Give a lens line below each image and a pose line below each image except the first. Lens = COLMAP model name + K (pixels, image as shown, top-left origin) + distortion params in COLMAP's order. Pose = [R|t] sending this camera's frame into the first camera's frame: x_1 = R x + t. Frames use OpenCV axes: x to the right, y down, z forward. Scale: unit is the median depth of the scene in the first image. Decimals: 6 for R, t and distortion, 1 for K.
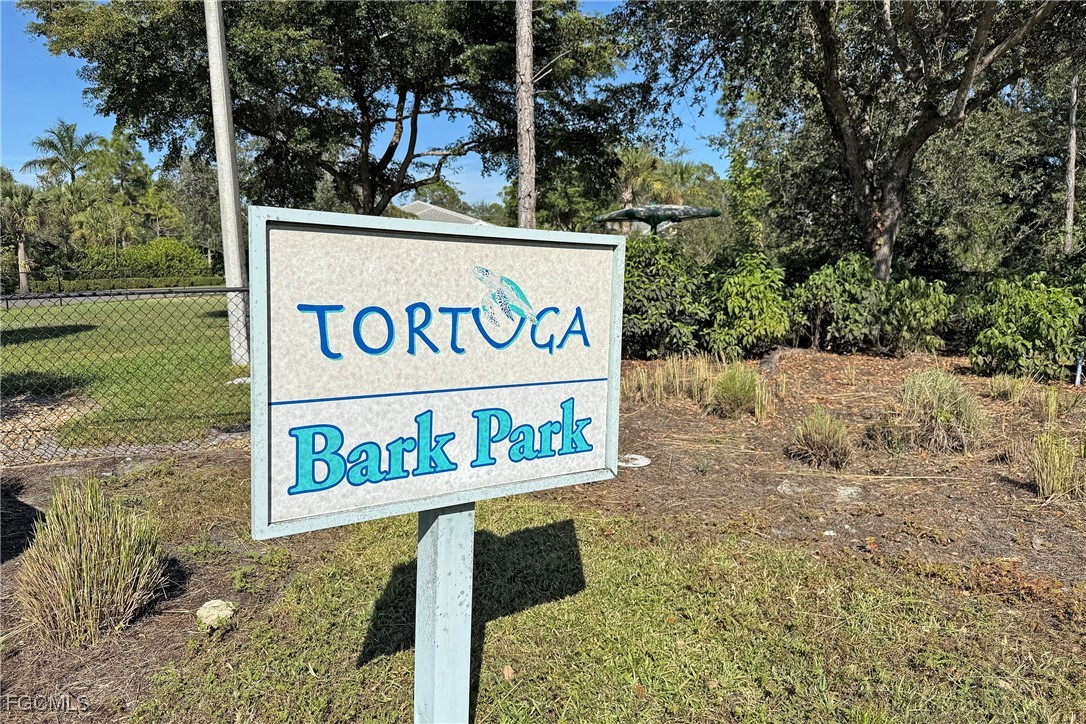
lens RADIAL K [[760.4, 0, 543.0], [0, 760.4, 362.0], [0, 0, 1]] dist [0.002321, -0.001322]
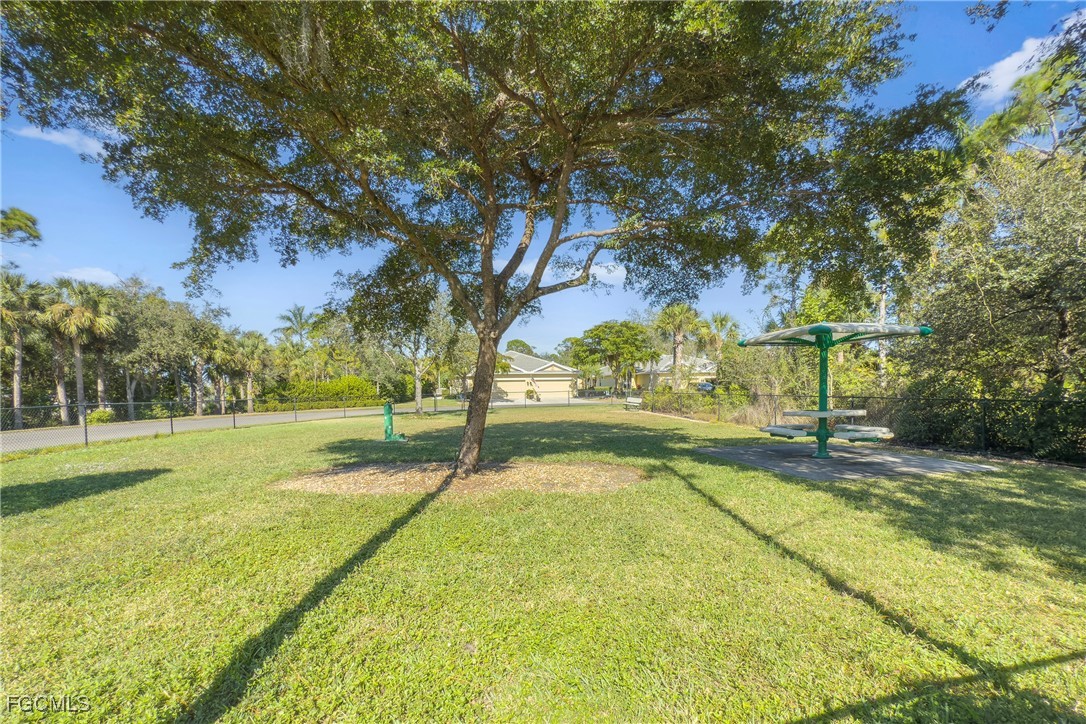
lens RADIAL K [[441.5, 0, 543.0], [0, 441.5, 362.0], [0, 0, 1]] dist [-0.000470, -0.000032]
pose [[0.996908, -0.011028, -0.077796, -0.051245], [-0.003920, 0.981889, -0.189415, -0.028820], [0.078476, 0.189134, 0.978810, 0.207530]]
